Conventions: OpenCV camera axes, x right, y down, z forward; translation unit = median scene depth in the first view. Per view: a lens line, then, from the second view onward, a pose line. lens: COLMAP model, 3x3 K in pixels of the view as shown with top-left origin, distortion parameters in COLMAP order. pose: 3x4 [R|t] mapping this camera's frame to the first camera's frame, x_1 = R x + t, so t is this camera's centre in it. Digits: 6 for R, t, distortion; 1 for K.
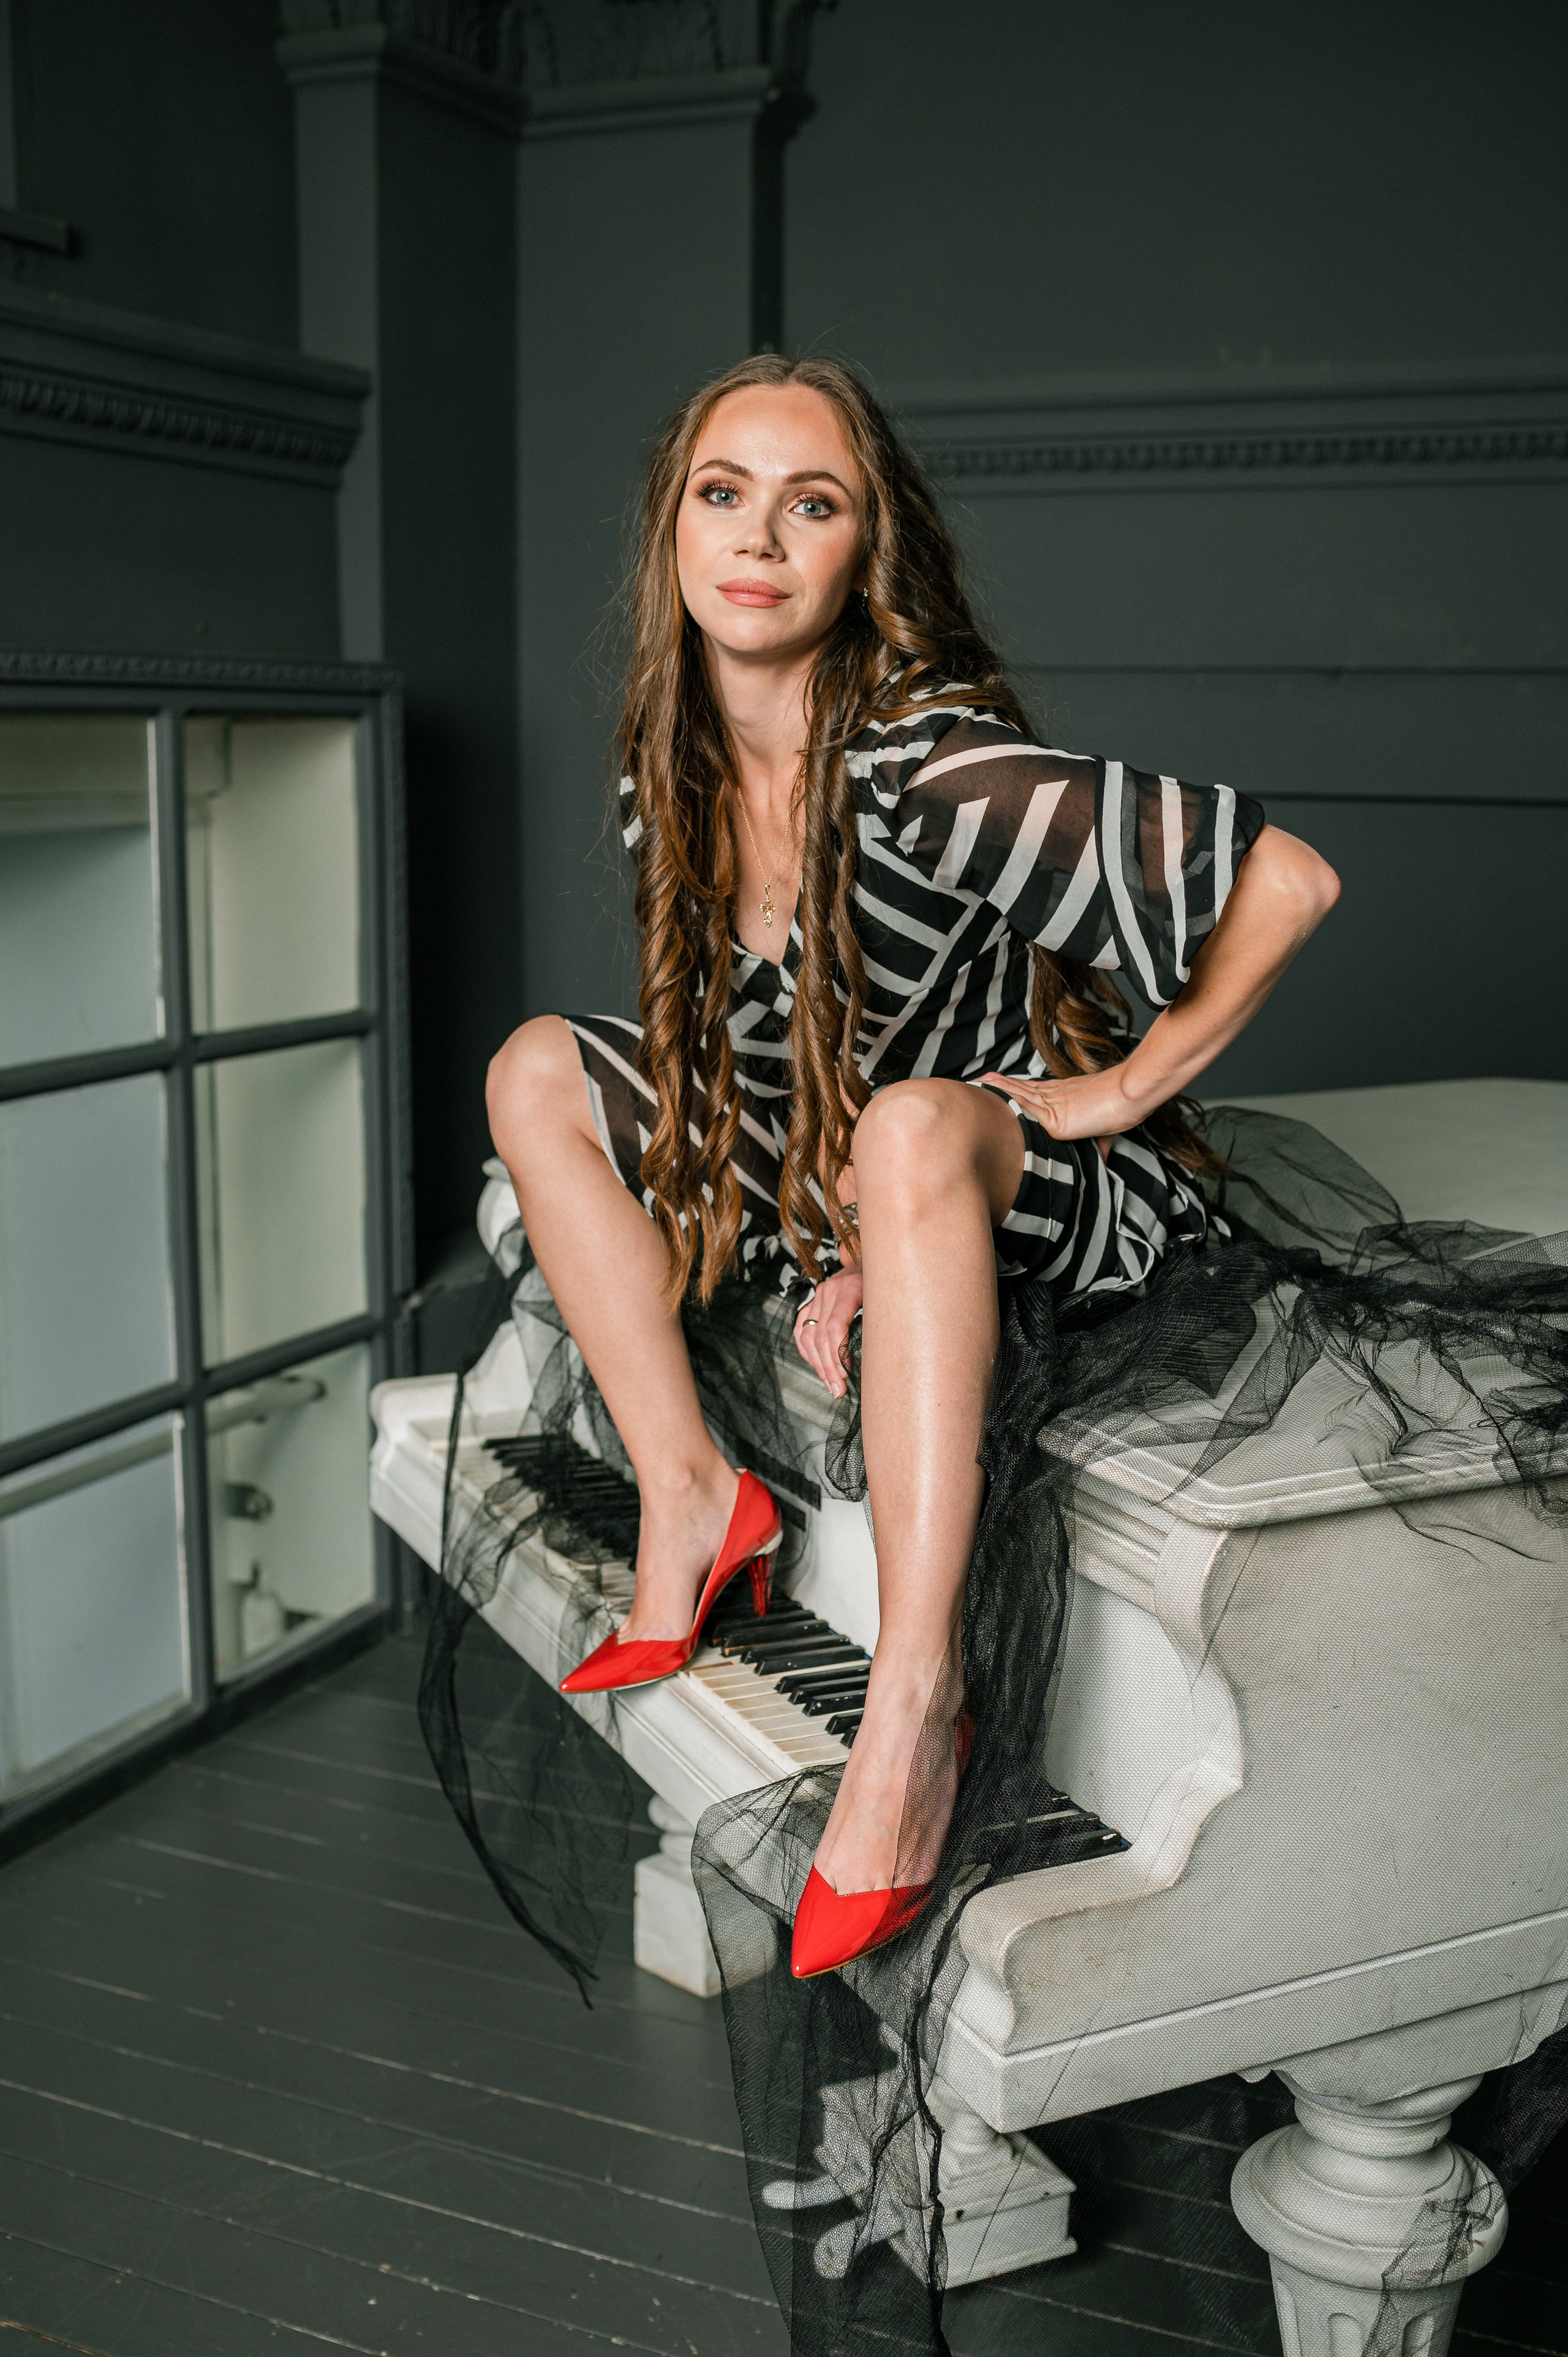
lens RADIAL K [[2358.8, 0, 740.5], [0, 2358.8, 1207.5], [0, 0, 1]] dist [-0.063224, 0.000000]
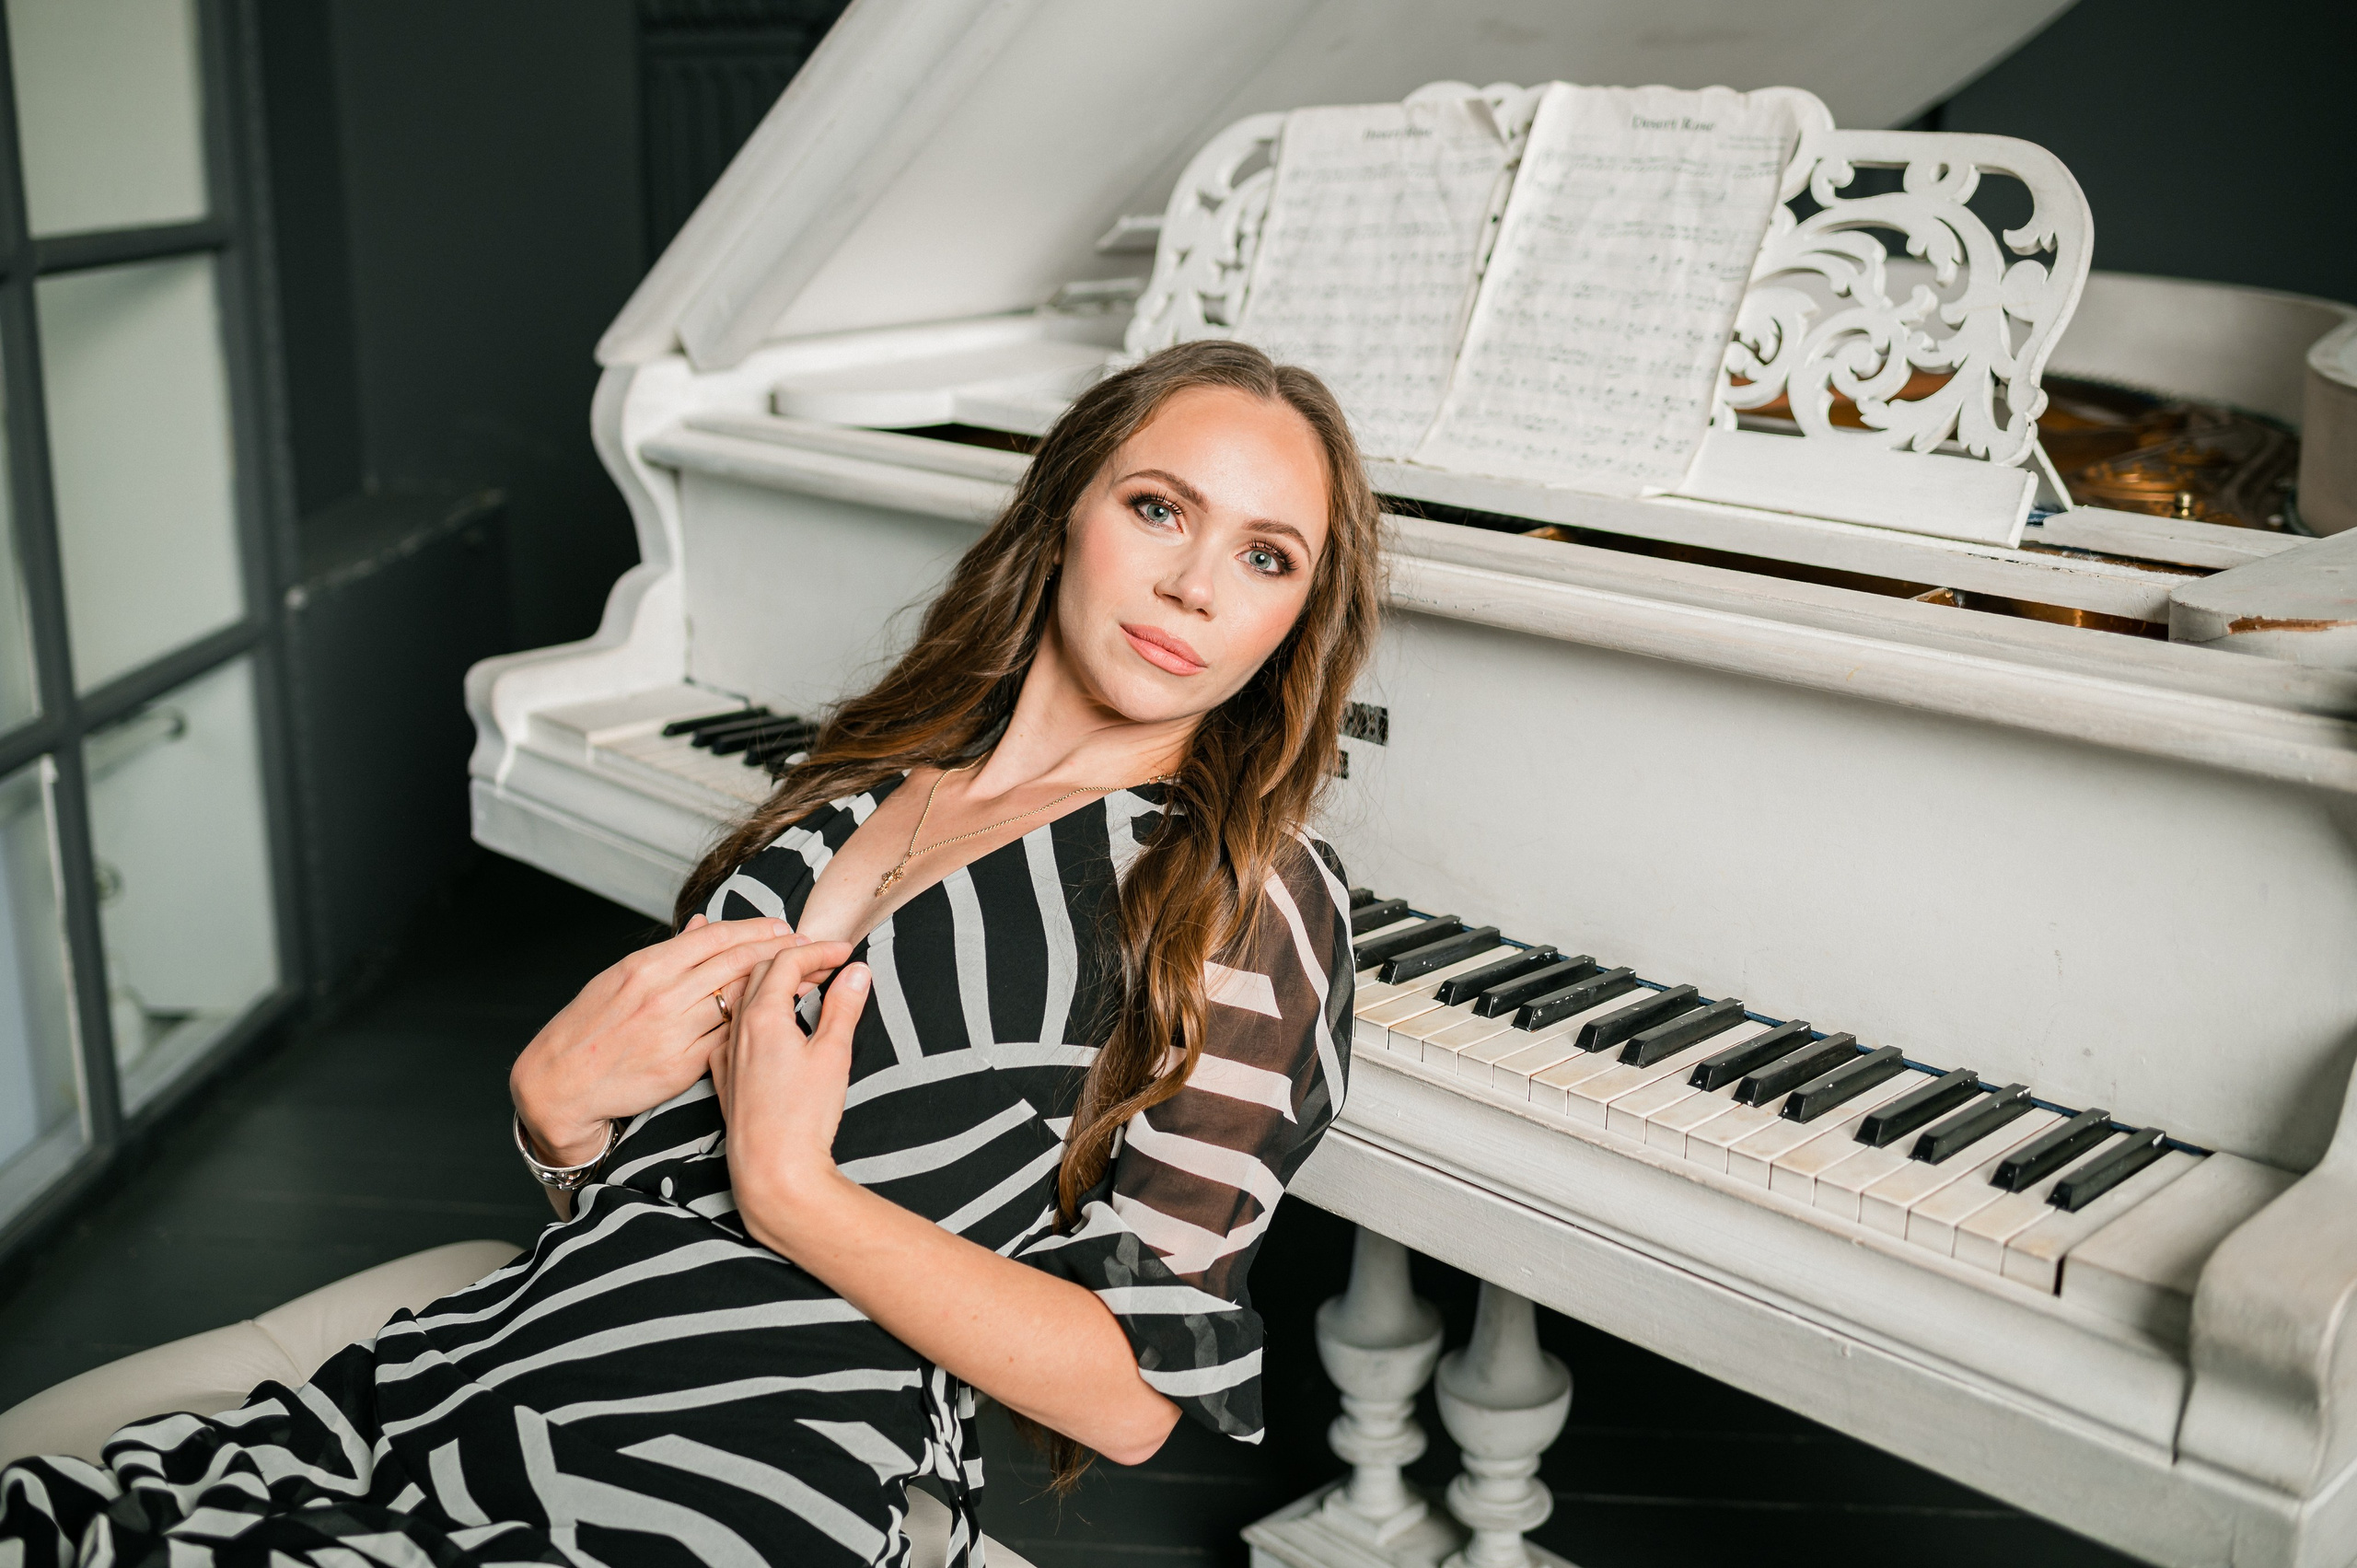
lens RADIAL K [[2358.9, 0, 1151.3], [0, 2358.9, 707.4], [0, 0, 1]] dist [-0.063224, 0.000000]
pose [[0.944461, -0.085063, 0.317423, -0.188598], [0.060713, 0.994457, 0.085849, 0.040331], [-0.322966, -0.061810, 0.944390, 0.274835]]
